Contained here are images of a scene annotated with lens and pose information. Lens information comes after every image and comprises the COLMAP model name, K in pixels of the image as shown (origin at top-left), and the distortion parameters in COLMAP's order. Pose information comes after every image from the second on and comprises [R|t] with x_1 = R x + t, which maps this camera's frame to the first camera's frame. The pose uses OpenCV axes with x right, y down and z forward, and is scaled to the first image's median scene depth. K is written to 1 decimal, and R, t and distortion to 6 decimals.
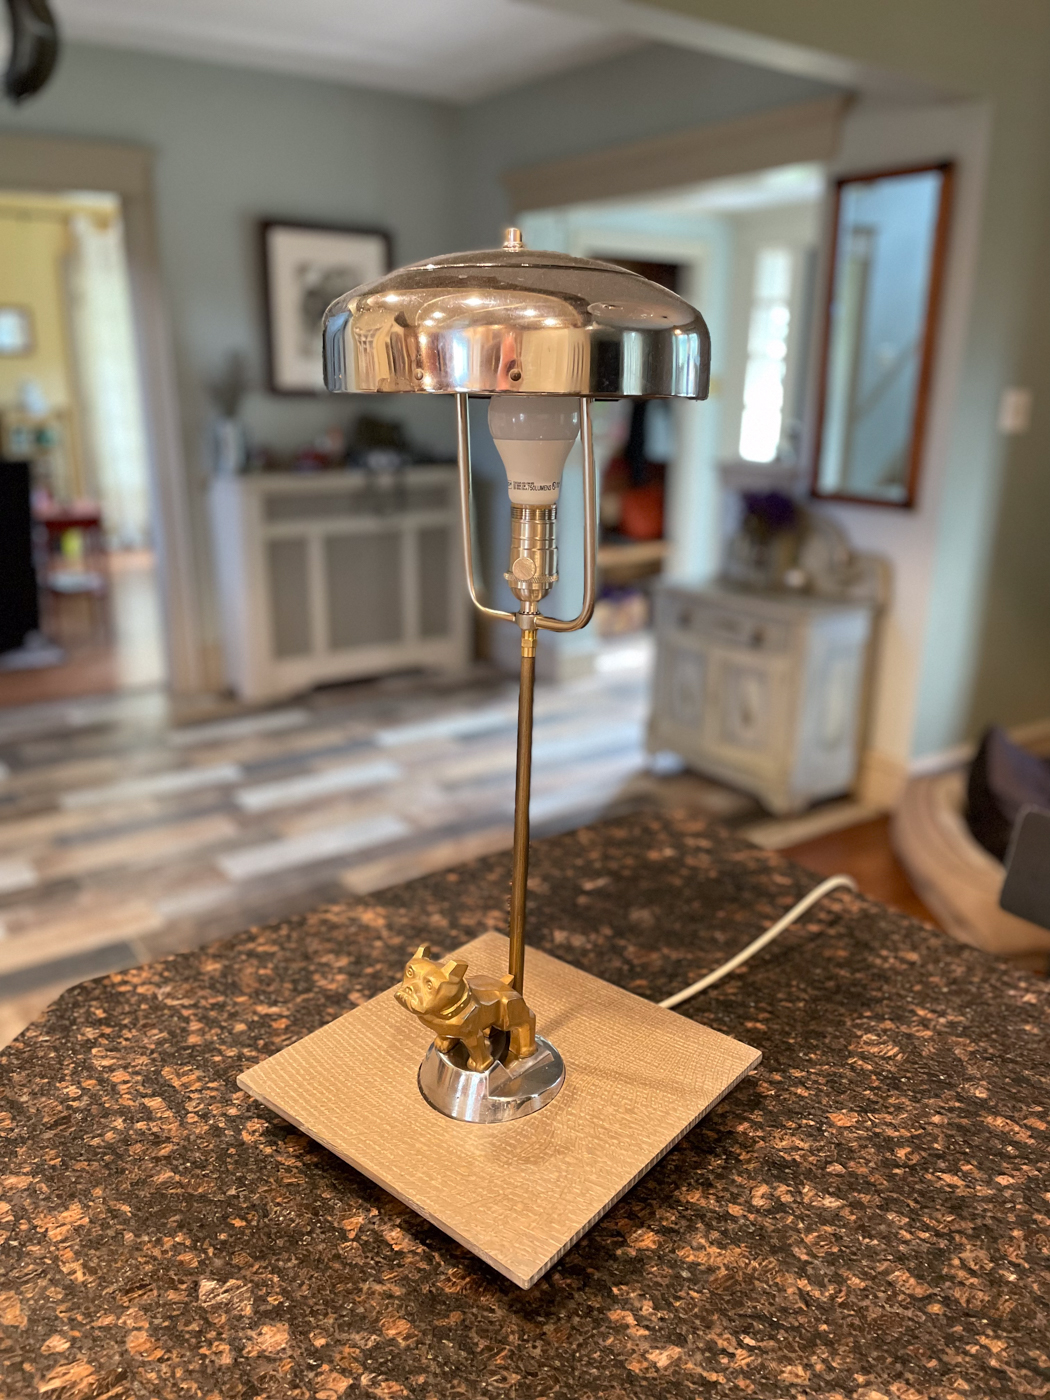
lens RADIAL K [[1087.0, 0, 523.3], [0, 1087.0, 693.1], [0, 0, 1]] dist [0.078258, -0.121893]
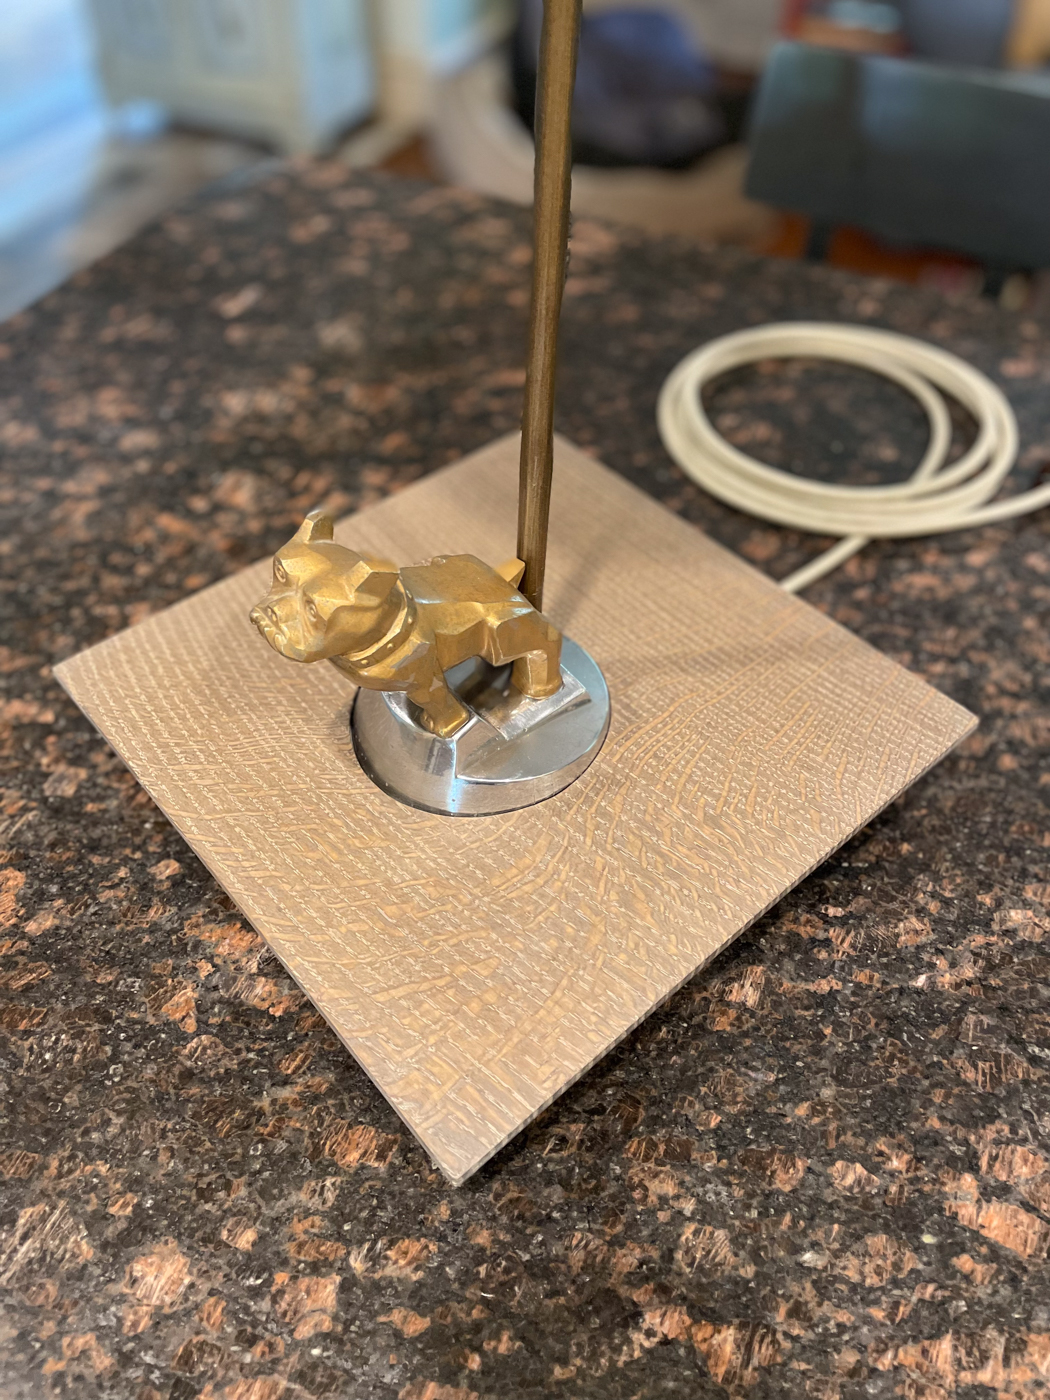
lens RADIAL K [[1087.0, 0, 532.8], [0, 1087.0, 700.4], [0, 0, 1]] dist [0.078258, -0.121893]
pose [[0.873732, -0.368119, 0.317931, -0.112533], [0.143971, 0.820066, 0.553863, 0.057082], [-0.464612, -0.438155, 0.769516, 0.518029]]
